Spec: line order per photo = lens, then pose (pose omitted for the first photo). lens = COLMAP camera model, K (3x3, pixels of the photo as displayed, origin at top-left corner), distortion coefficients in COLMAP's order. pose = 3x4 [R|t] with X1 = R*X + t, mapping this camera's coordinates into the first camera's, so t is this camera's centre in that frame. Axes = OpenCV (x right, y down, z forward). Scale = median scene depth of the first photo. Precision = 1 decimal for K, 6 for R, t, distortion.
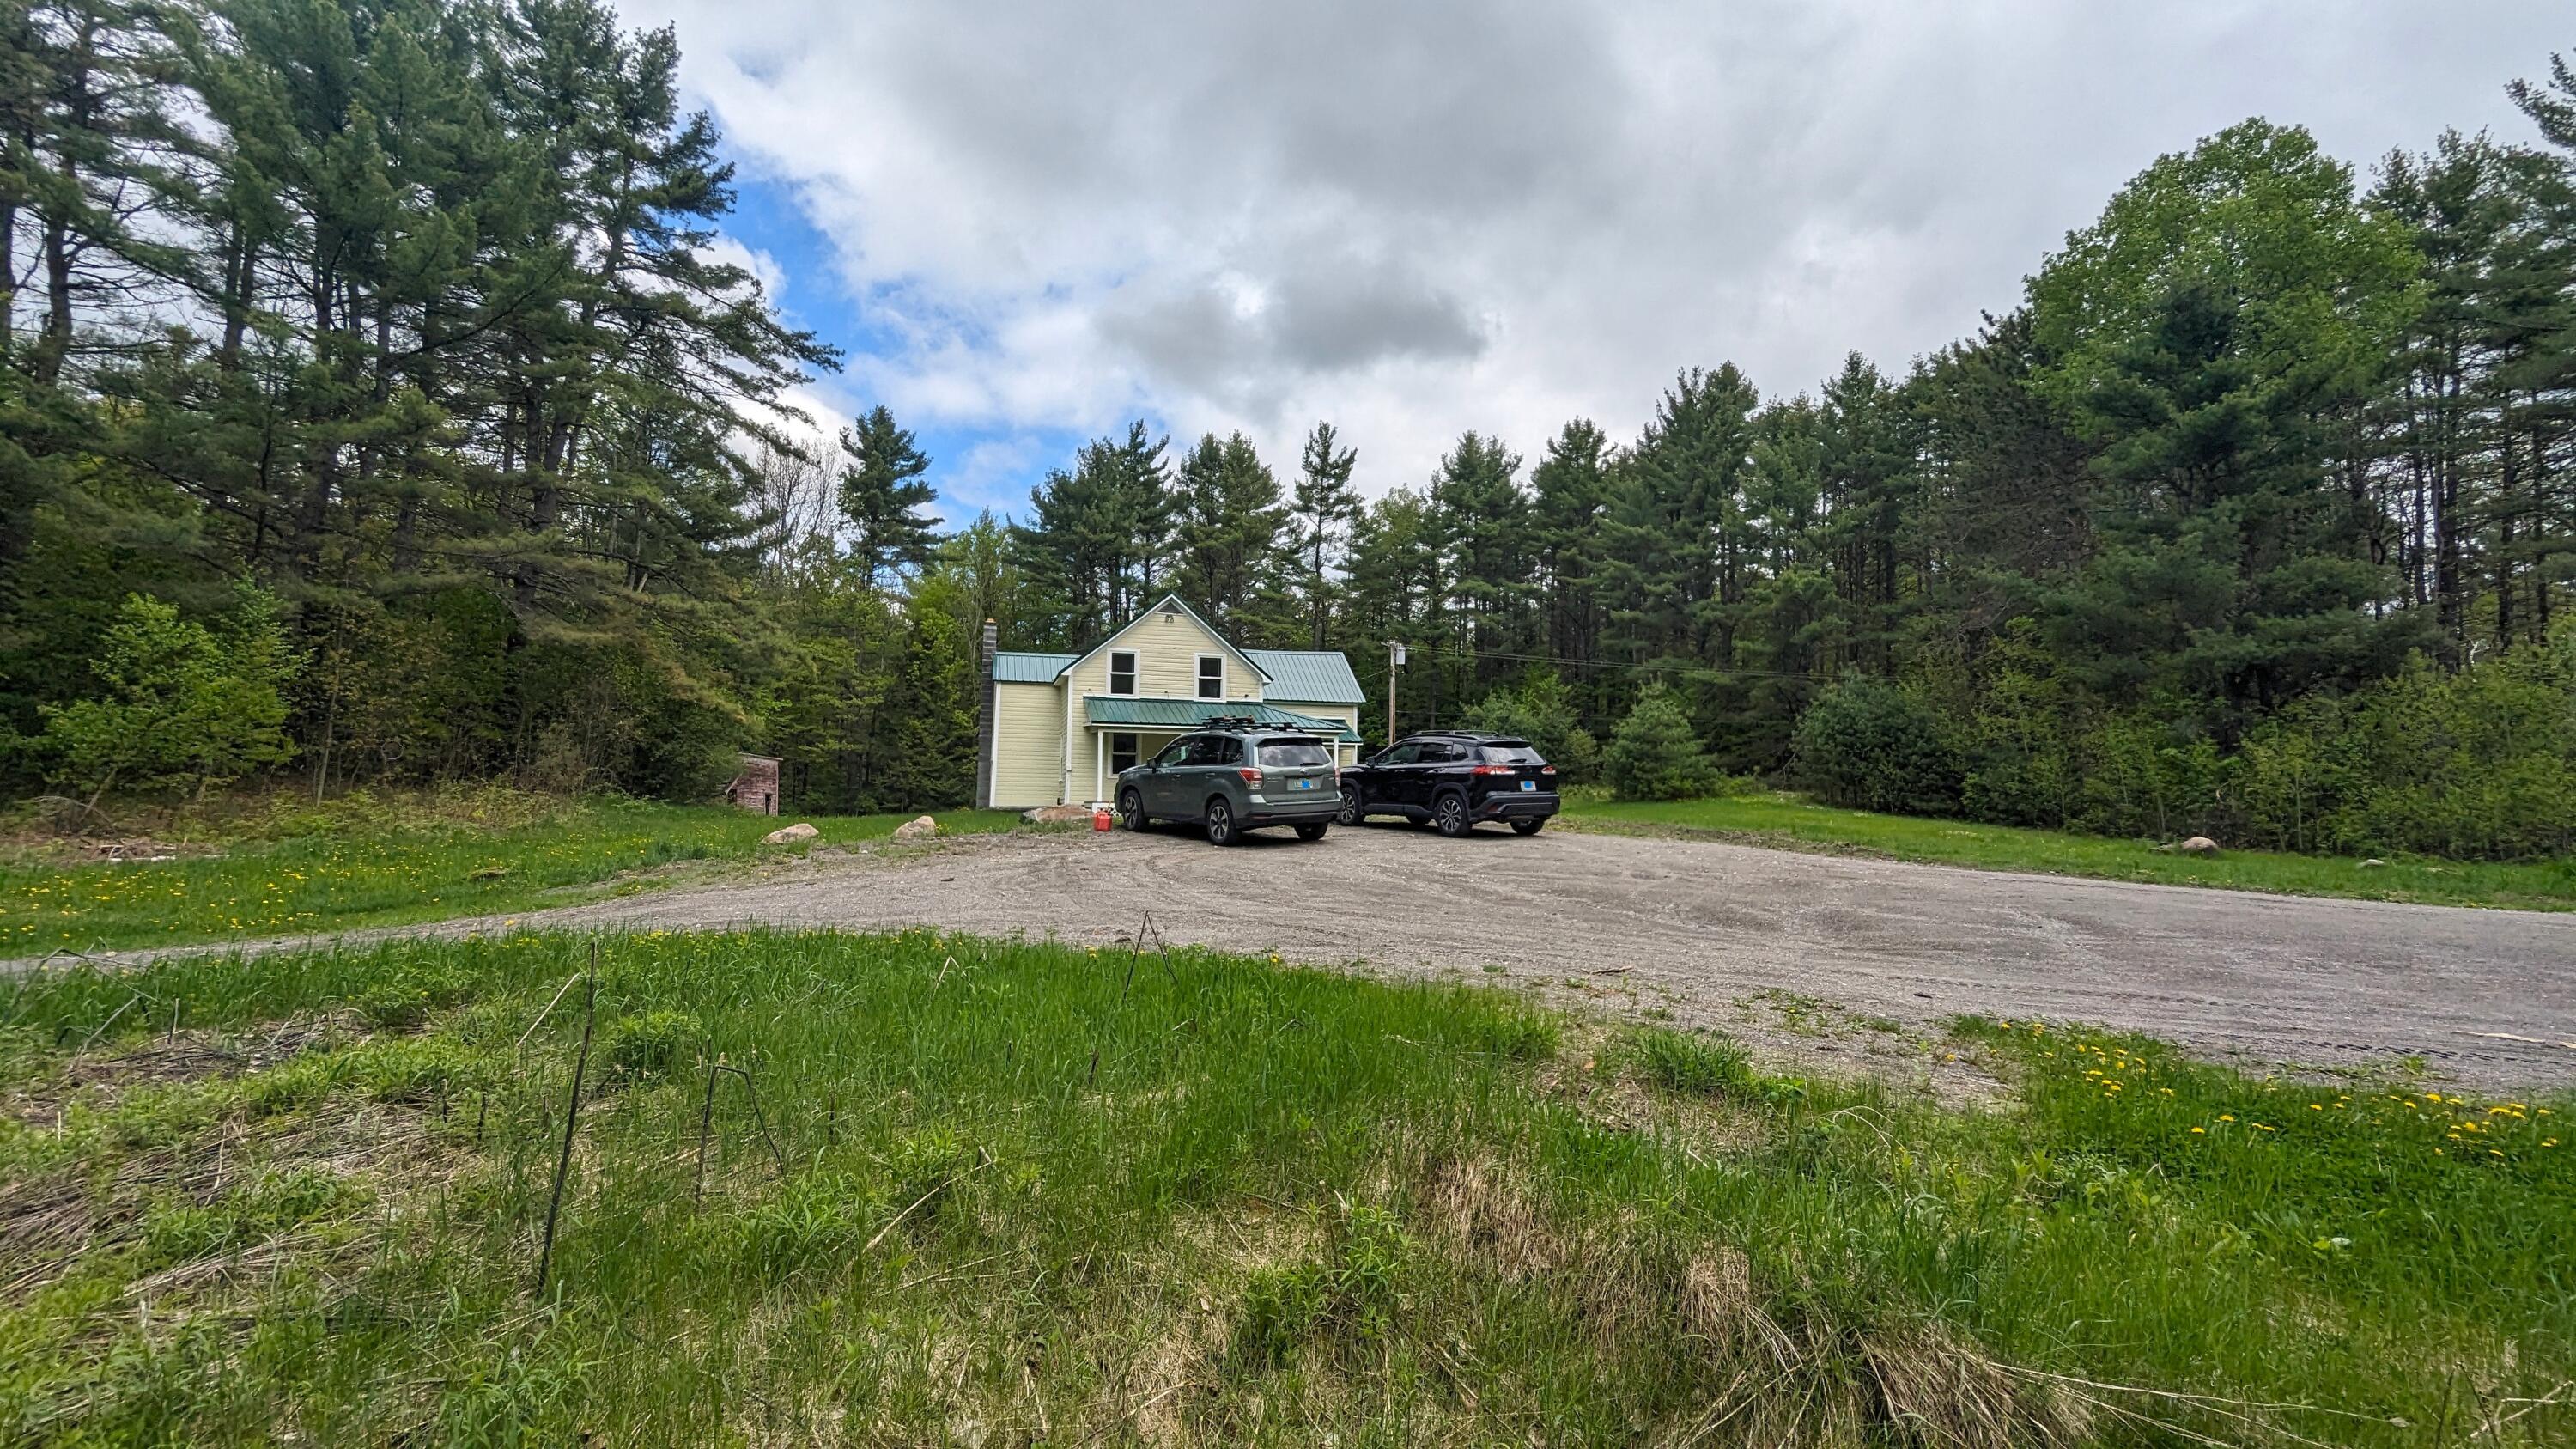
lens RADIAL K [[1212.4, 0, 1294.7], [0, 1212.4, 735.6], [0, 0, 1]] dist [-0.004124, 0.003209]
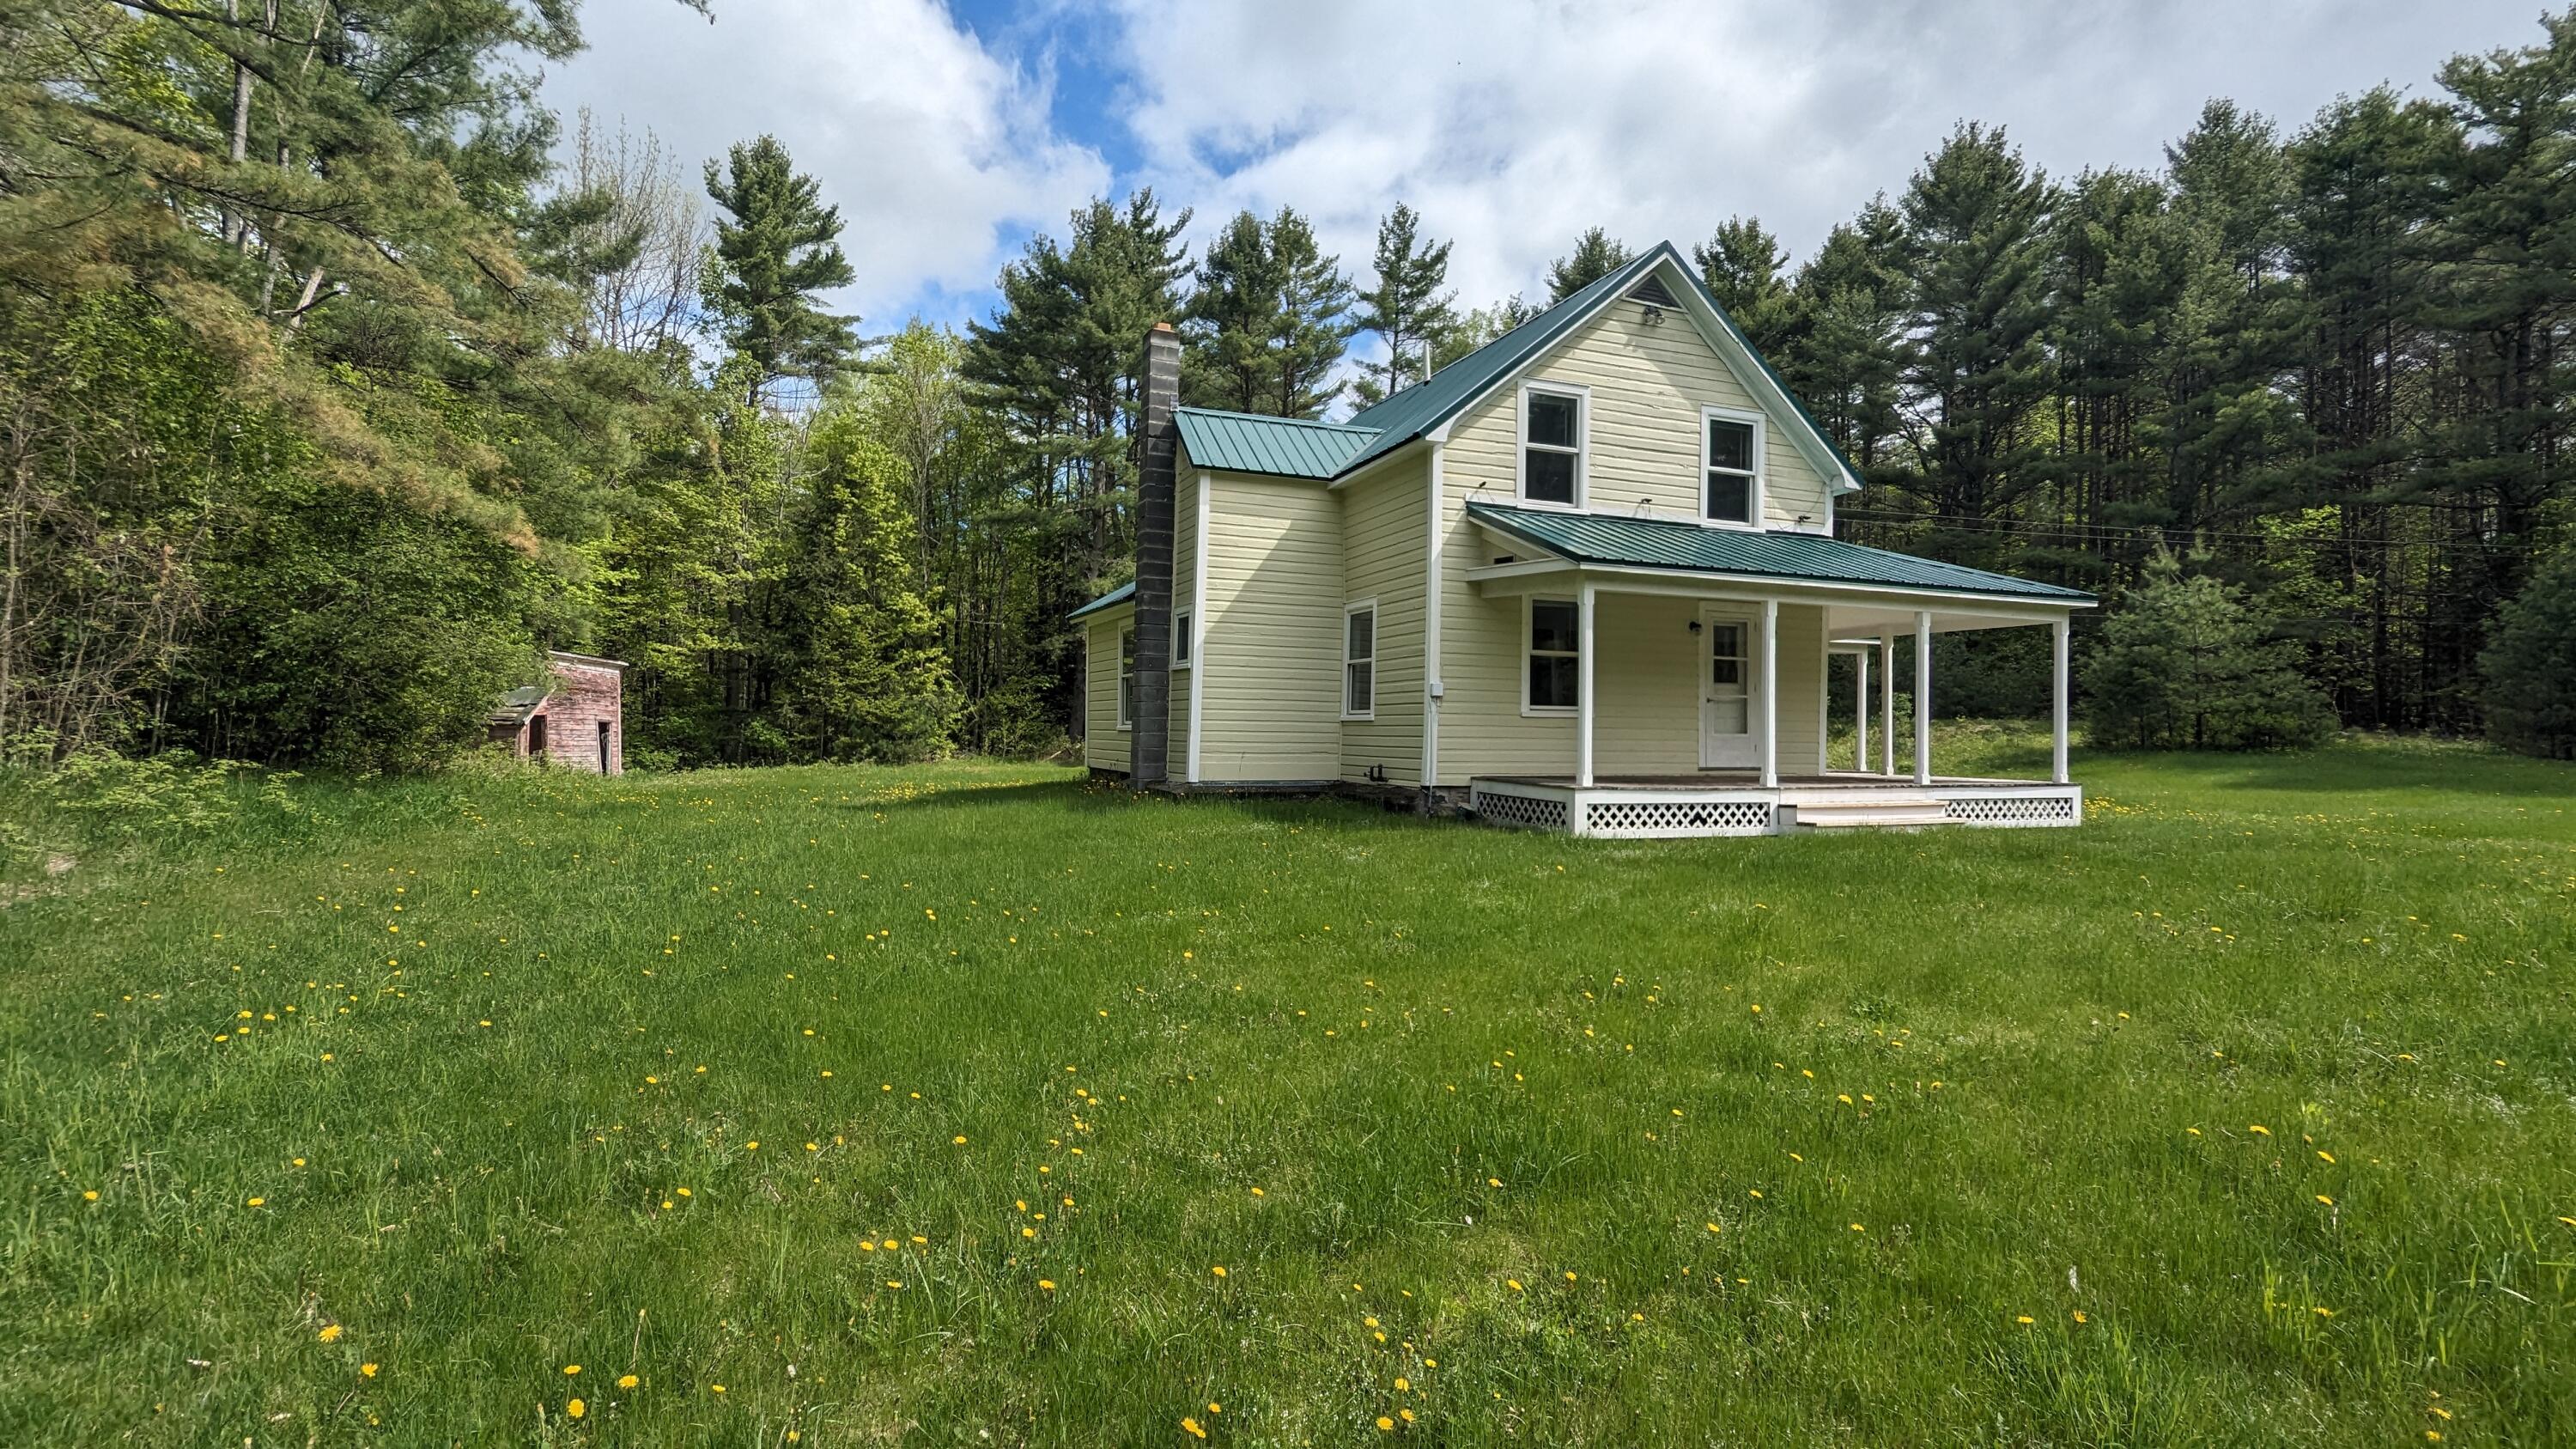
lens RADIAL K [[1212.4, 0, 1286.5], [0, 1212.4, 732.2], [0, 0, 1]] dist [-0.004124, 0.003209]
pose [[0.994440, 0.004566, 0.105210, -0.205667], [-0.011702, 0.997663, 0.067312, 0.011501], [-0.104657, -0.068169, 0.992169, 0.470454]]
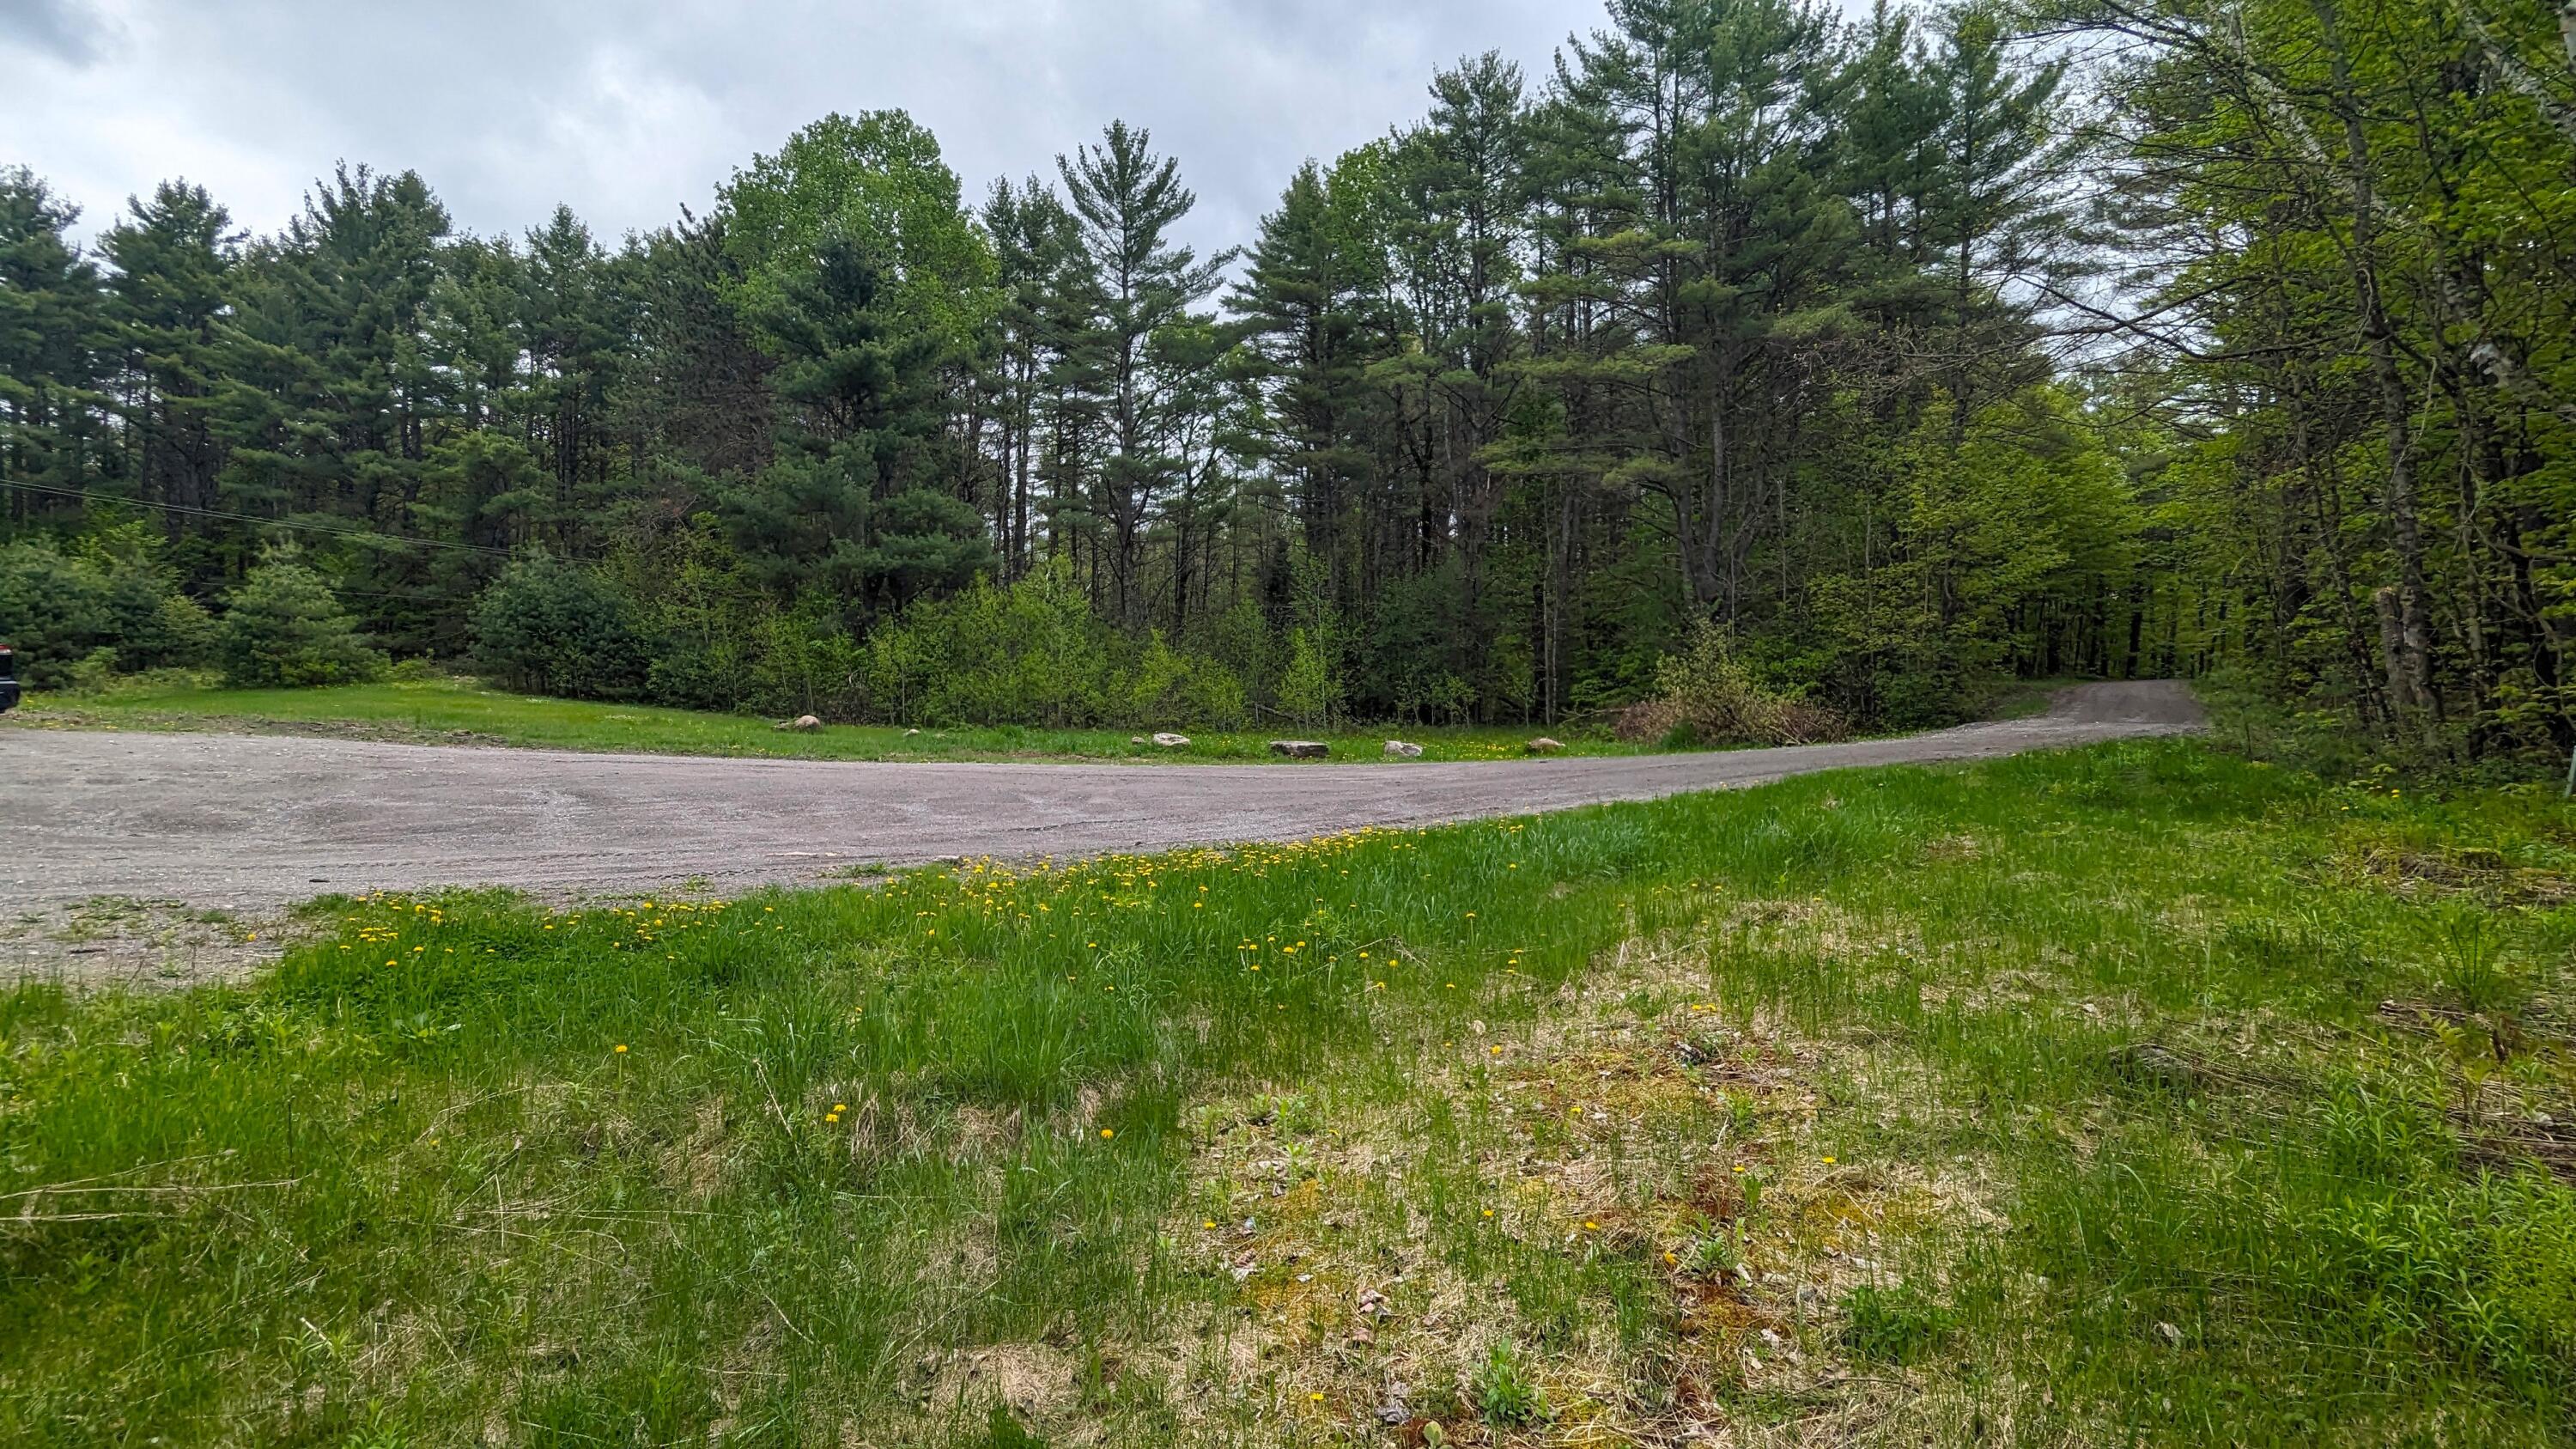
lens RADIAL K [[1212.4, 0, 1298.3], [0, 1212.4, 728.4], [0, 0, 1]] dist [-0.004124, 0.003209]
pose [[0.584724, -0.033517, 0.810540, 0.031959], [-0.038645, 0.996861, 0.069100, -0.002320], [-0.810312, -0.071728, 0.581593, -0.041912]]
